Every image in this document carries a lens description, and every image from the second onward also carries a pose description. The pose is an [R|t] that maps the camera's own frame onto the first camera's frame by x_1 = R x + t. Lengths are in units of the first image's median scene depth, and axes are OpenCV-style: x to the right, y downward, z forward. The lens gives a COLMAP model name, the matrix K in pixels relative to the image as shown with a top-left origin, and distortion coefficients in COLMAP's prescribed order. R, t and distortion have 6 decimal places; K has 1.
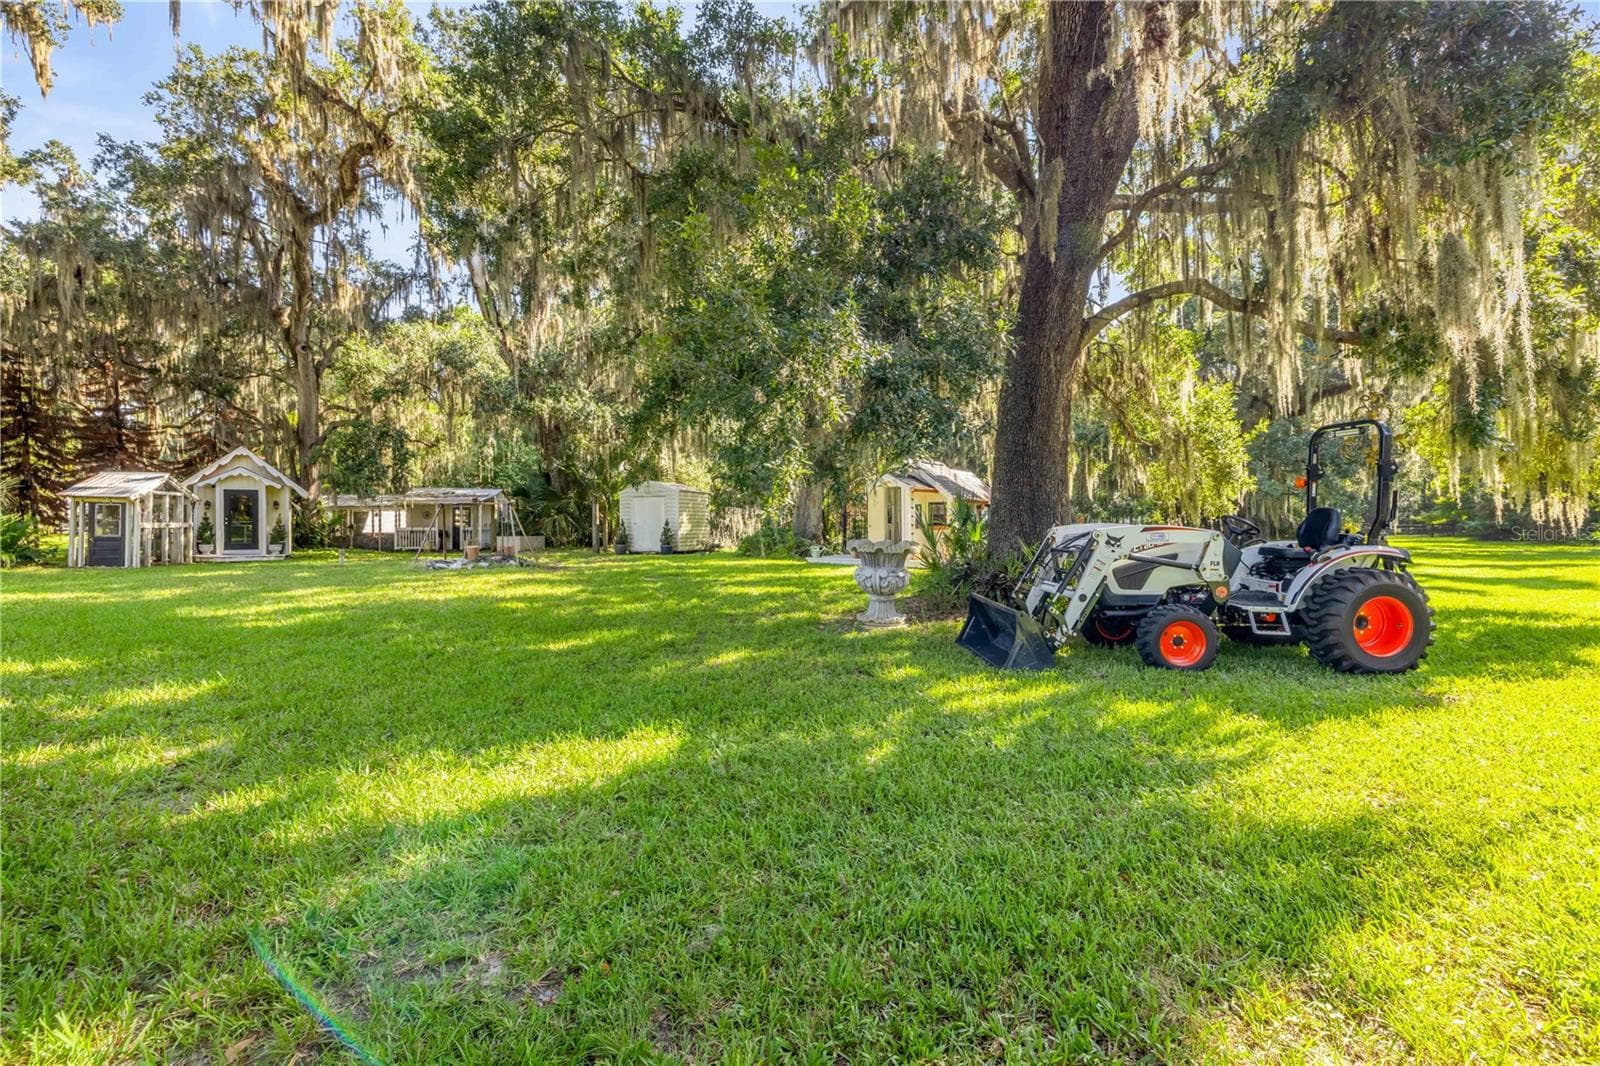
lens RADIAL K [[679.4, 0, 804.1], [0, 679.4, 526.8], [0, 0, 1]] dist [-0.000181, -0.000129]
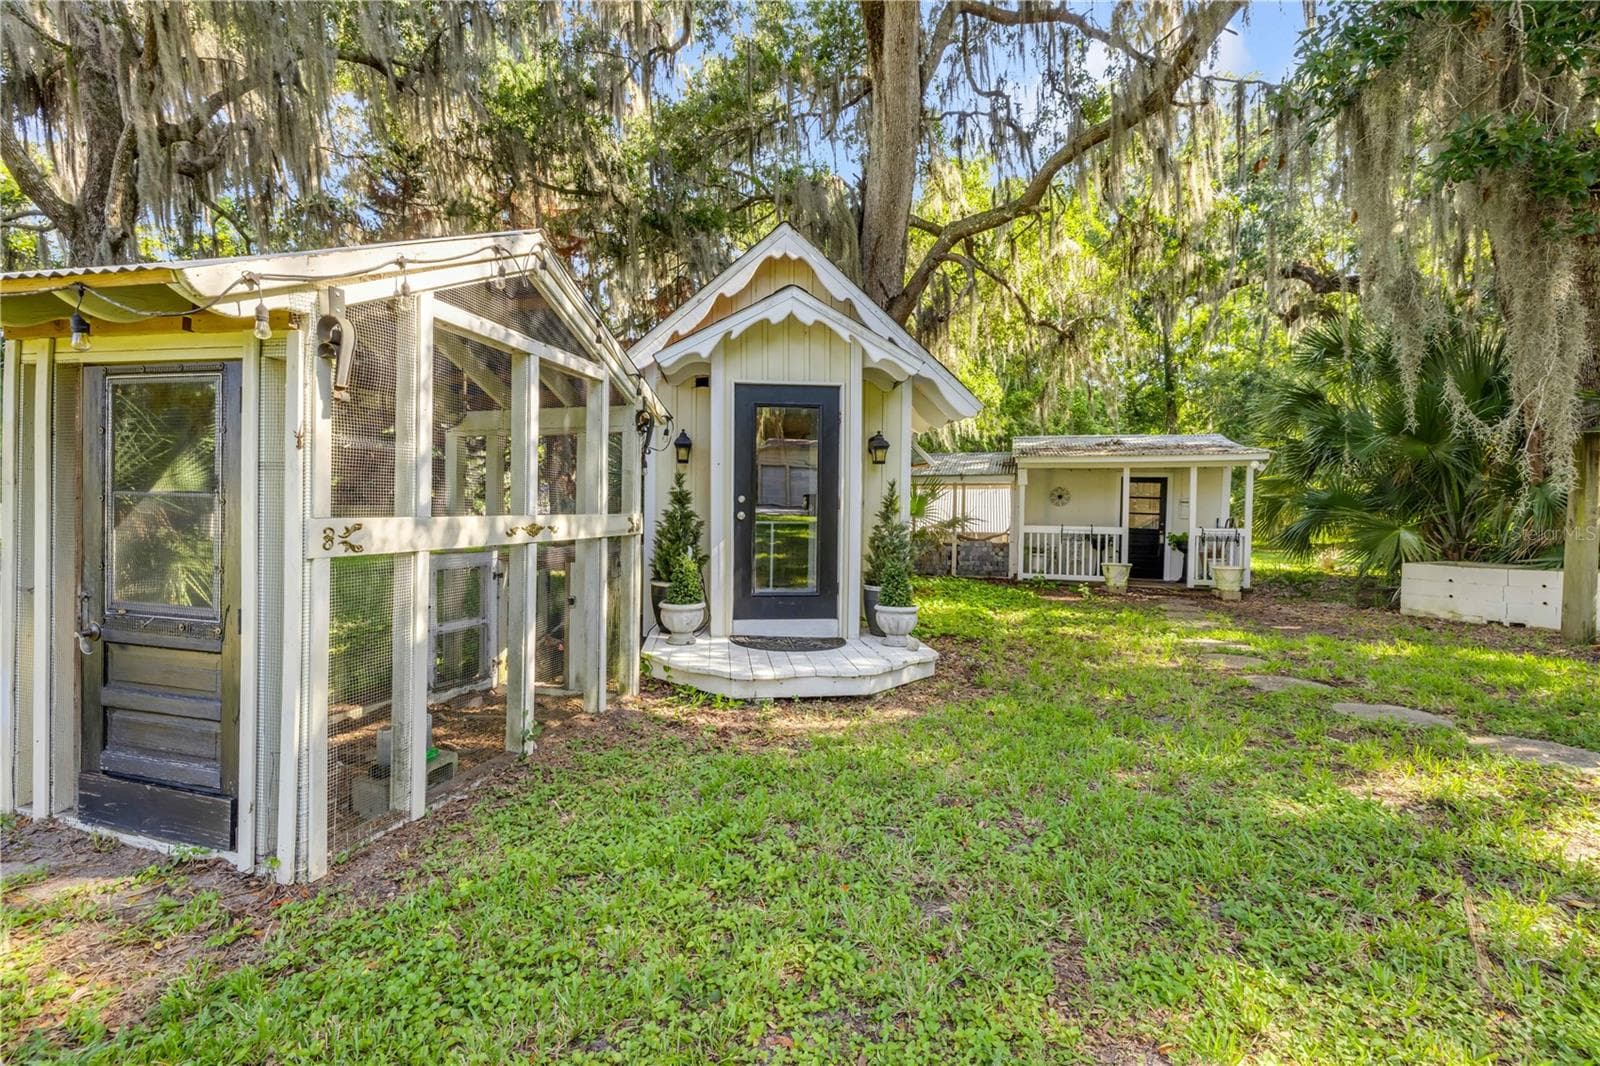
lens RADIAL K [[690.1, 0, 800.0], [0, 690.1, 533.0], [0, 0, 1]] dist [0.000594, 0.000331]
pose [[0.871995, 0.026814, -0.488780, -0.659113], [-0.013833, 0.999450, 0.030150, -0.006591], [0.489319, -0.019529, 0.871886, 0.733311]]
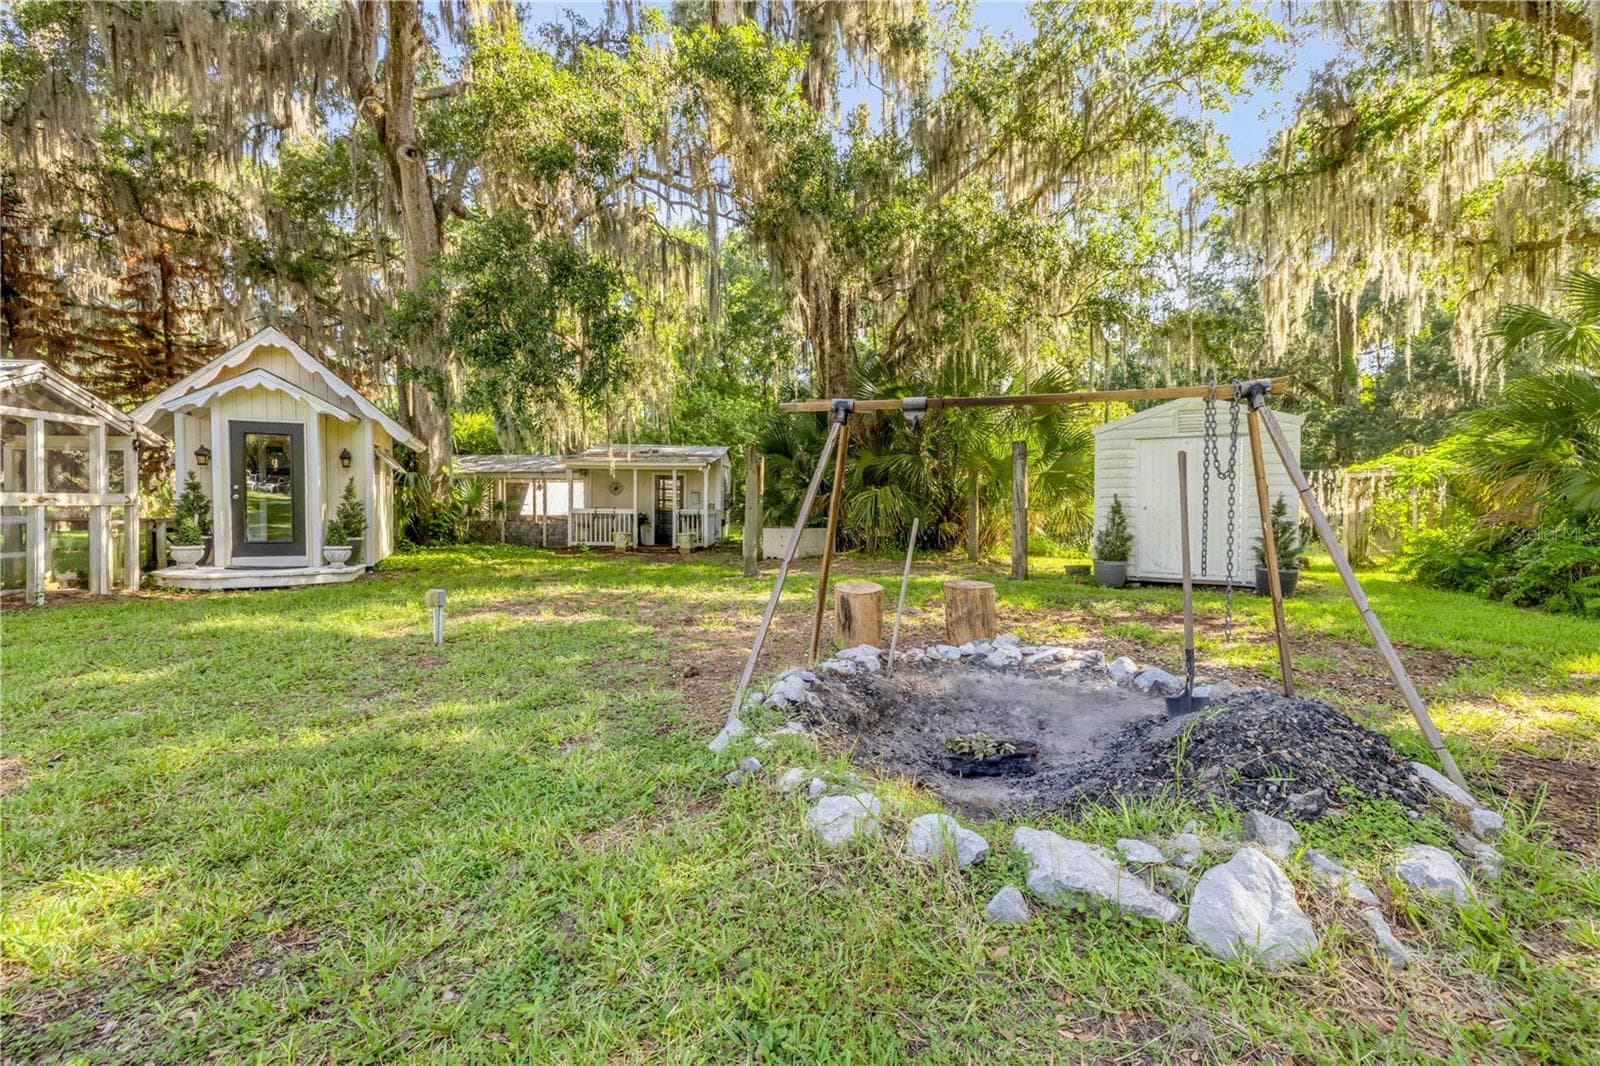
lens RADIAL K [[679.4, 0, 804.1], [0, 679.4, 526.8], [0, 0, 1]] dist [-0.000181, -0.000129]
pose [[0.982515, 0.016514, -0.185452, -0.376453], [-0.011462, 0.999534, 0.028282, -0.002375], [0.185833, -0.025661, 0.982246, 0.591606]]
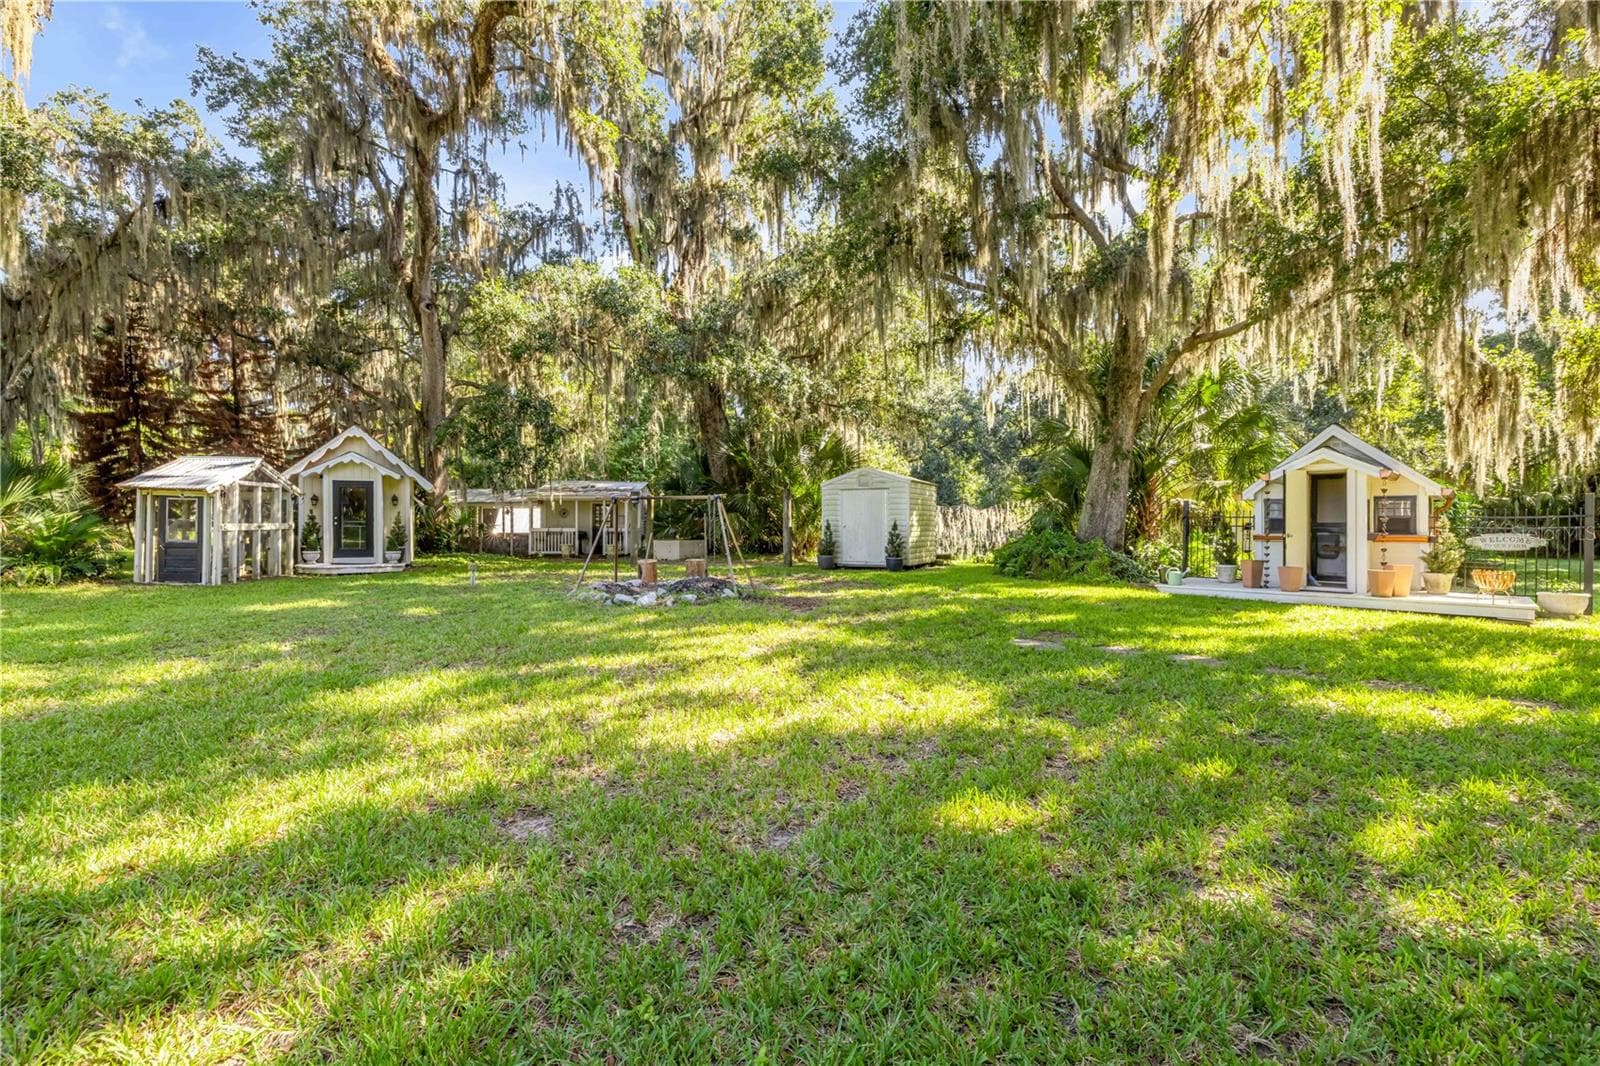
lens RADIAL K [[679.4, 0, 804.1], [0, 679.4, 526.8], [0, 0, 1]] dist [-0.000181, -0.000129]
pose [[0.990465, 0.005726, -0.137645, -0.195086], [-0.005158, 0.999977, 0.004481, -0.007376], [0.137667, -0.003728, 0.990471, 0.280051]]
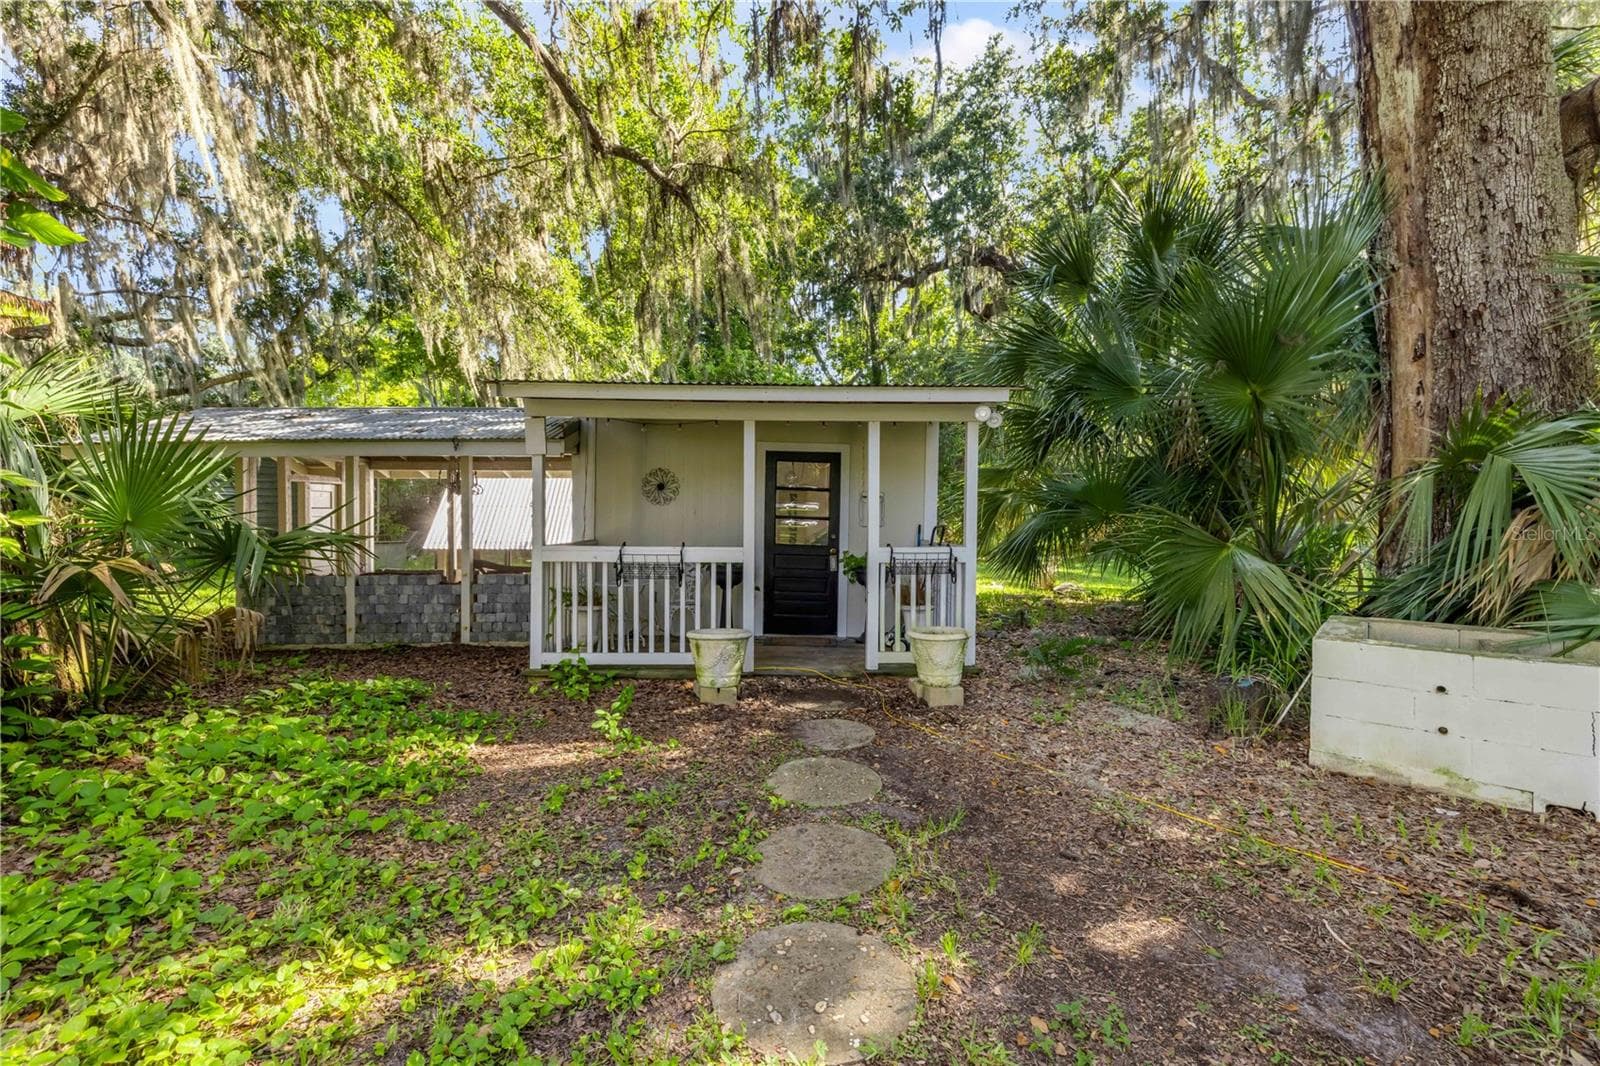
lens RADIAL K [[690.1, 0, 800.0], [0, 690.1, 533.0], [0, 0, 1]] dist [0.000594, 0.000331]
pose [[0.989409, 0.010263, -0.144794, -0.646212], [-0.007115, 0.999727, 0.022240, -0.009203], [0.144982, -0.020974, 0.989212, 1.059395]]
